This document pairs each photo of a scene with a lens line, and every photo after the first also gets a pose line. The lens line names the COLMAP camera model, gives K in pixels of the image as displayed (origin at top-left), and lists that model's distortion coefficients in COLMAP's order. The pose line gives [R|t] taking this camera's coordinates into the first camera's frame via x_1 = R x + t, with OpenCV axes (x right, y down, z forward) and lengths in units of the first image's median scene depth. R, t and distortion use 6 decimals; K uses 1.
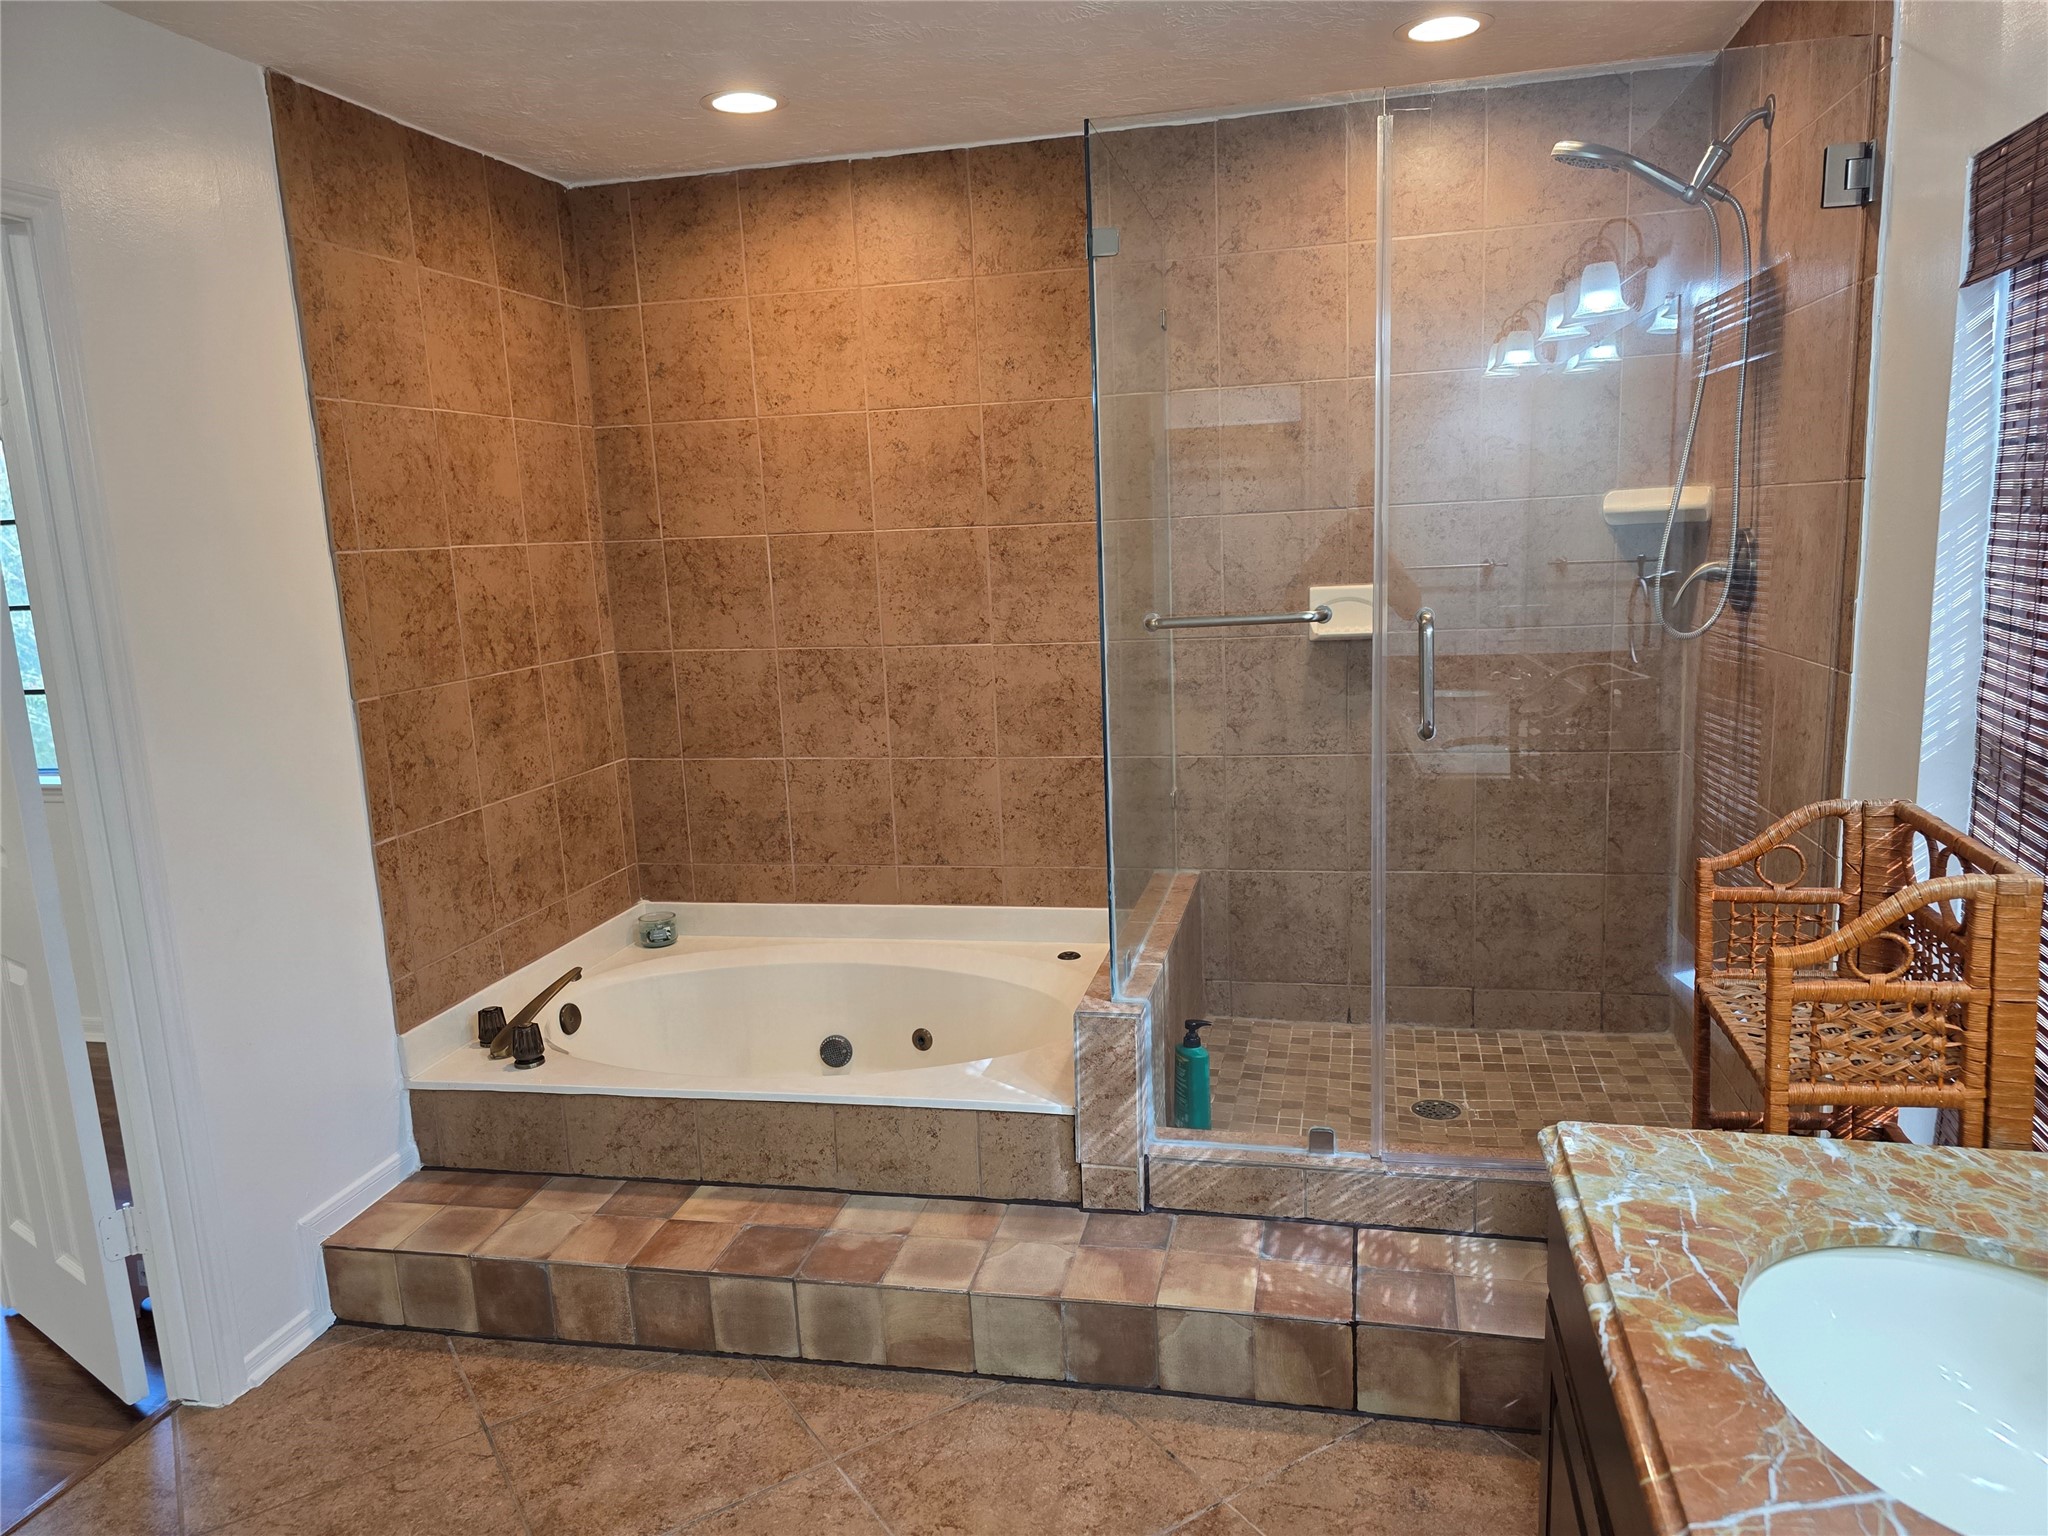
lens RADIAL K [[1375.4, 0, 1048.4], [0, 1375.4, 783.8], [0, 0, 1]] dist [0.050444, -0.044959]
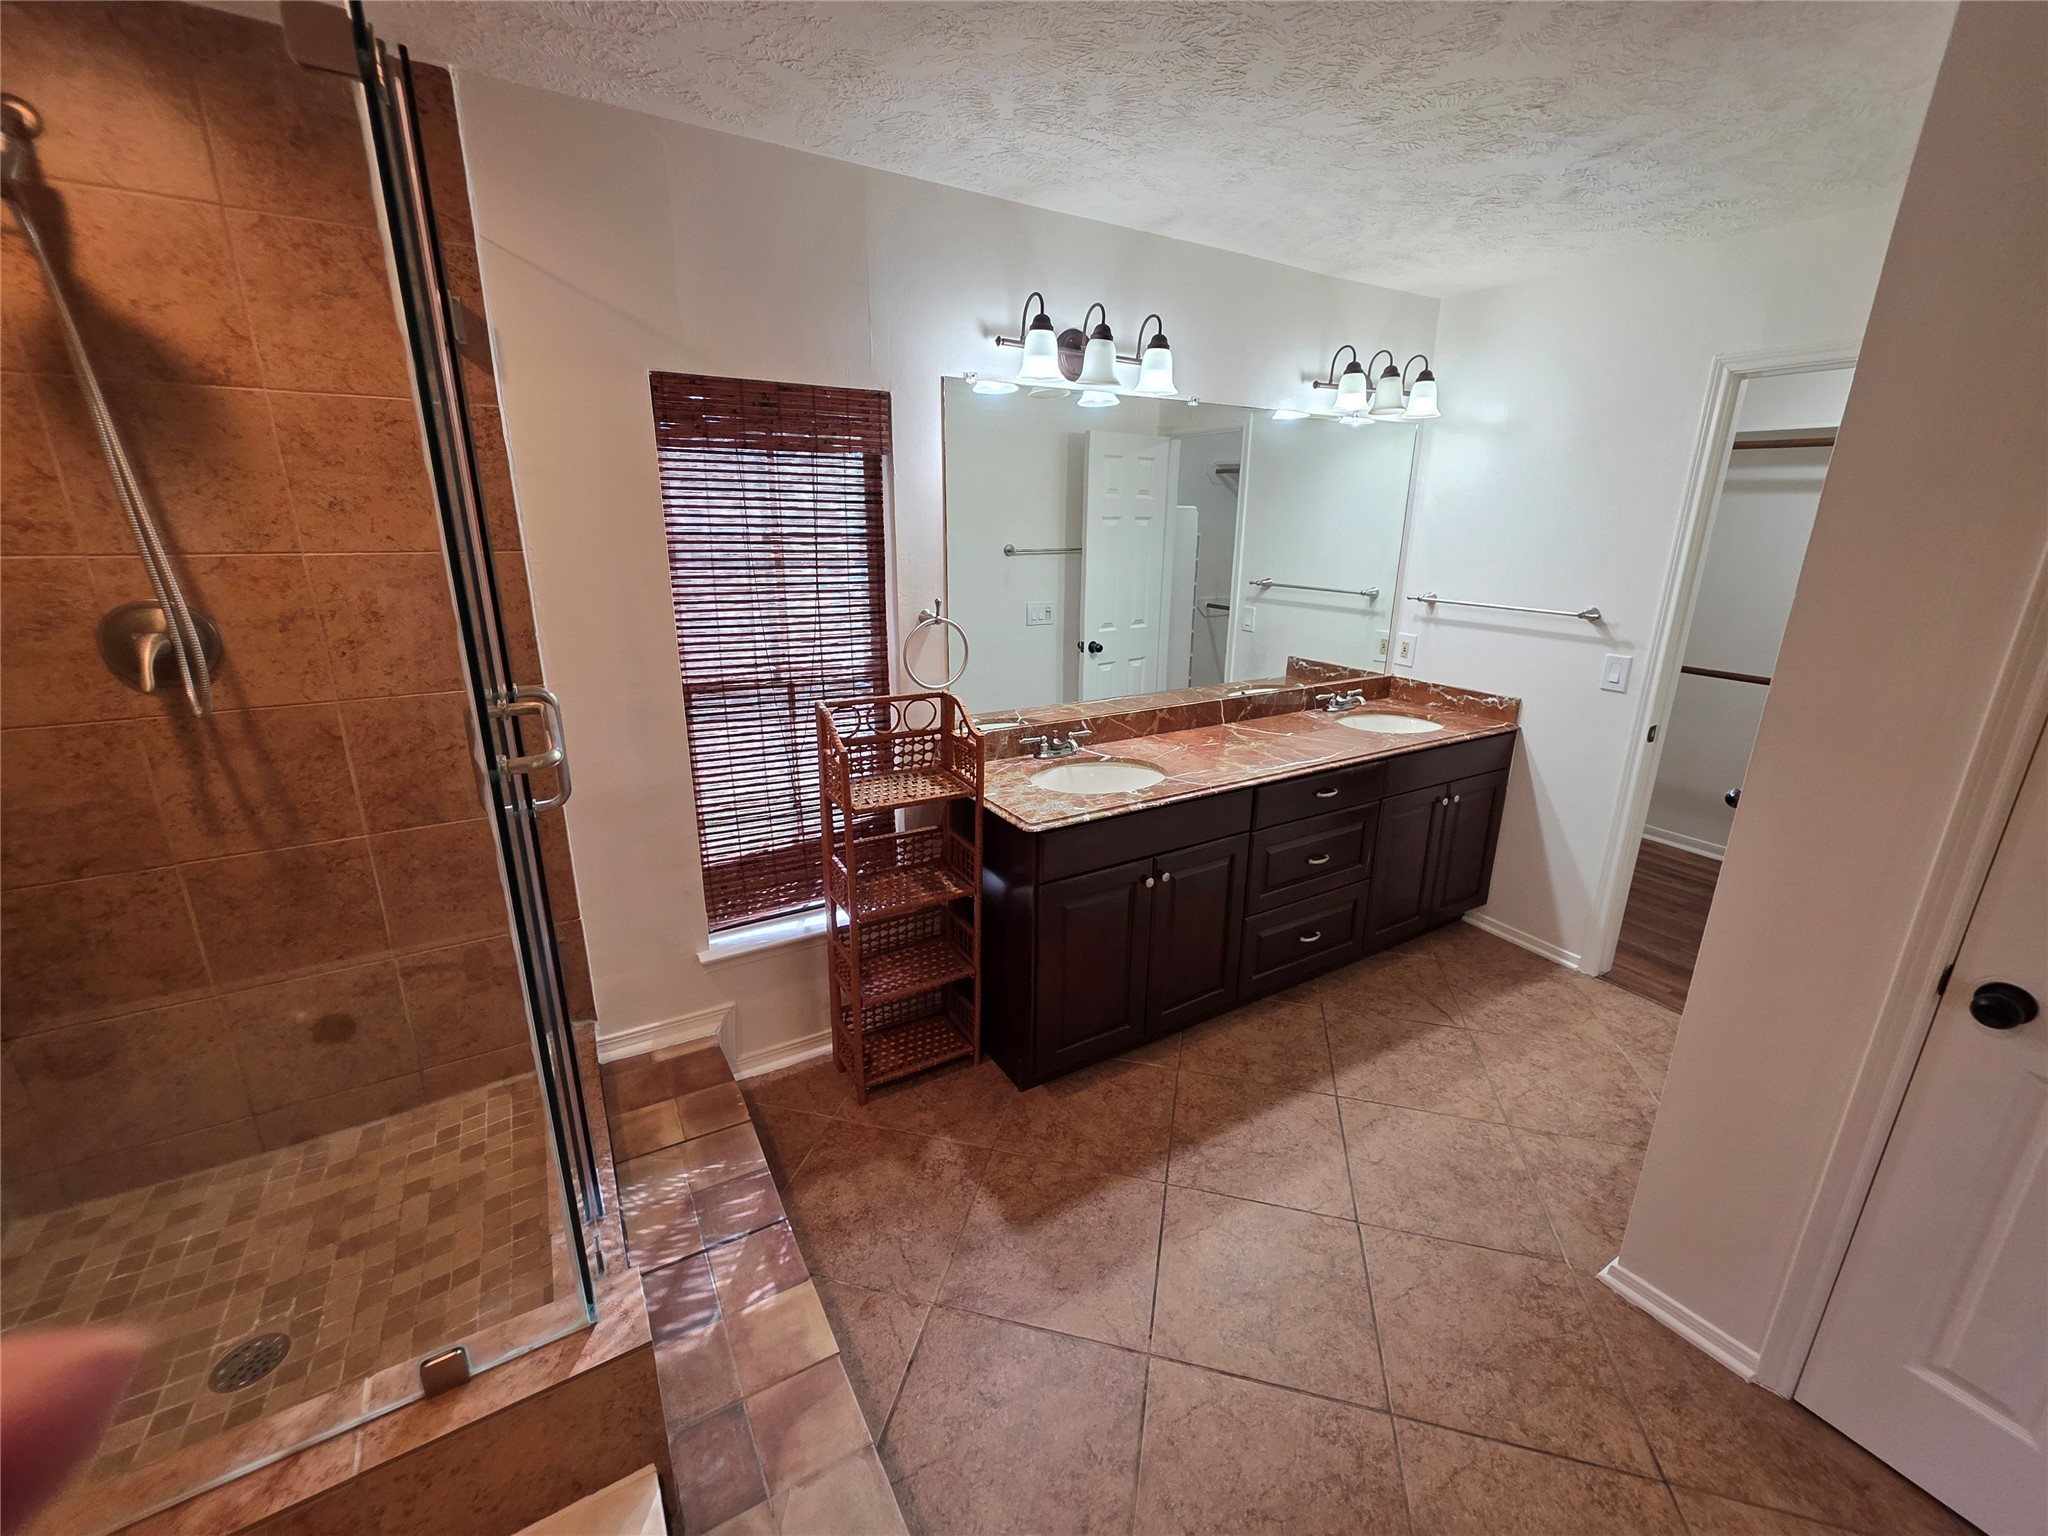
lens RADIAL K [[818.1, 0, 1027.1], [0, 818.1, 750.7], [0, 0, 1]] dist [0.001816, 0.000074]
pose [[-0.683208, -0.174189, 0.709144, -0.309760], [0.148887, 0.917503, 0.368811, -0.200482], [-0.714884, 0.357557, -0.600911, 0.917295]]
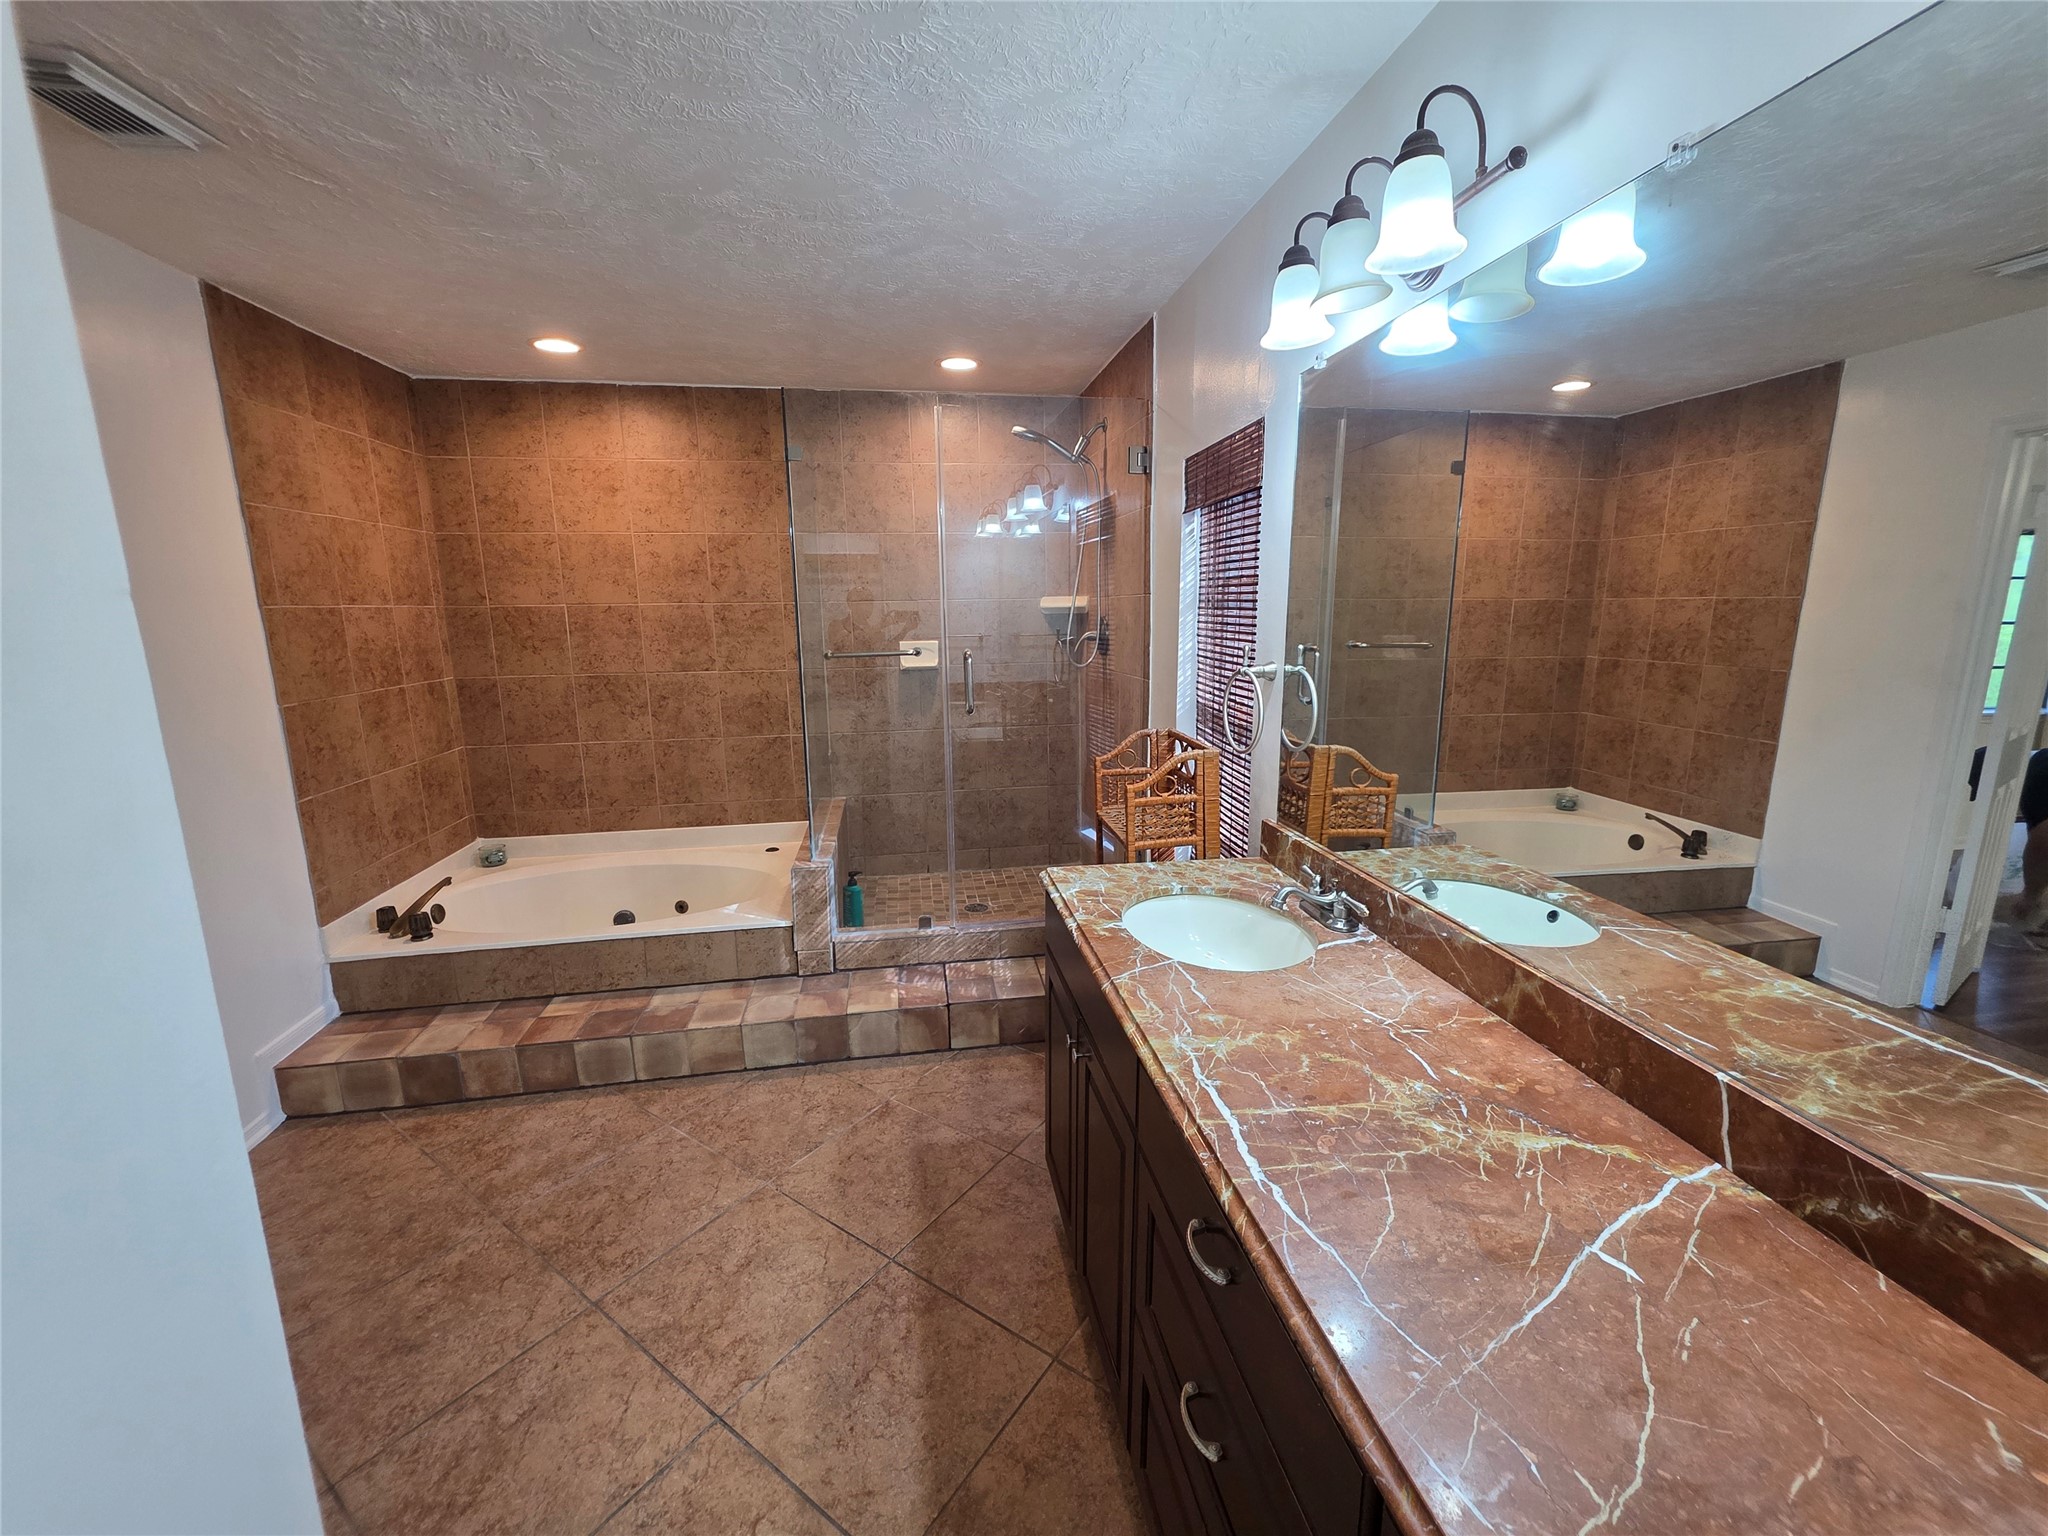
lens RADIAL K [[818.1, 0, 1037.1], [0, 818.1, 765.9], [0, 0, 1]] dist [0.001816, 0.000074]
pose [[0.925815, -0.041755, 0.375664, -0.073576], [0.043278, 0.999053, 0.004389, 0.035095], [-0.375492, 0.012194, 0.926745, -0.121801]]
